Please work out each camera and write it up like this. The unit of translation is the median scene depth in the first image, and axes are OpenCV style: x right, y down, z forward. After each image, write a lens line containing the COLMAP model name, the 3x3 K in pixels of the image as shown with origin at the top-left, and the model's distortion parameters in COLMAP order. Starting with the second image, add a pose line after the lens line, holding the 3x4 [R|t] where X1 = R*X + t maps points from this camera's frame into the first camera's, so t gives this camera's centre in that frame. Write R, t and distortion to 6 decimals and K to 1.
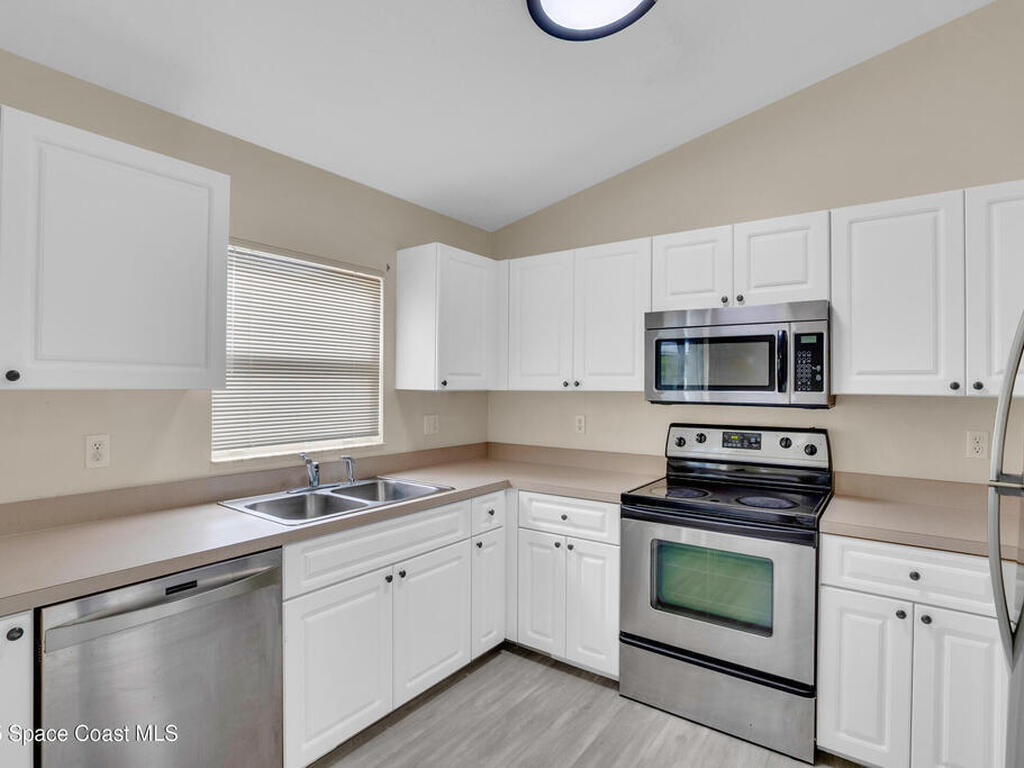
lens RADIAL K [[532.4, 0, 511.2], [0, 532.4, 383.3], [0, 0, 1]] dist [-0.034799, 0.000343]
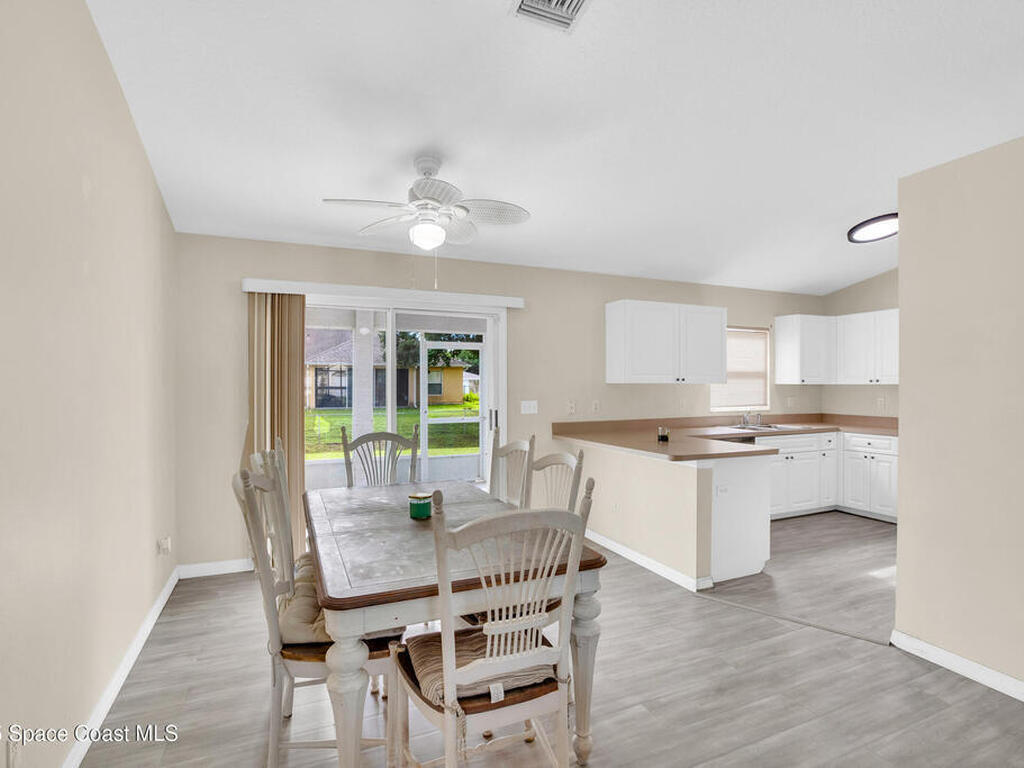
lens RADIAL K [[532.4, 0, 508.6], [0, 532.4, 382.1], [0, 0, 1]] dist [-0.034799, 0.000343]
pose [[0.865120, -0.005337, -0.501537, -0.087549], [0.006042, 0.999982, -0.000221, -0.002275], [0.501529, -0.002839, 0.865136, -1.384057]]
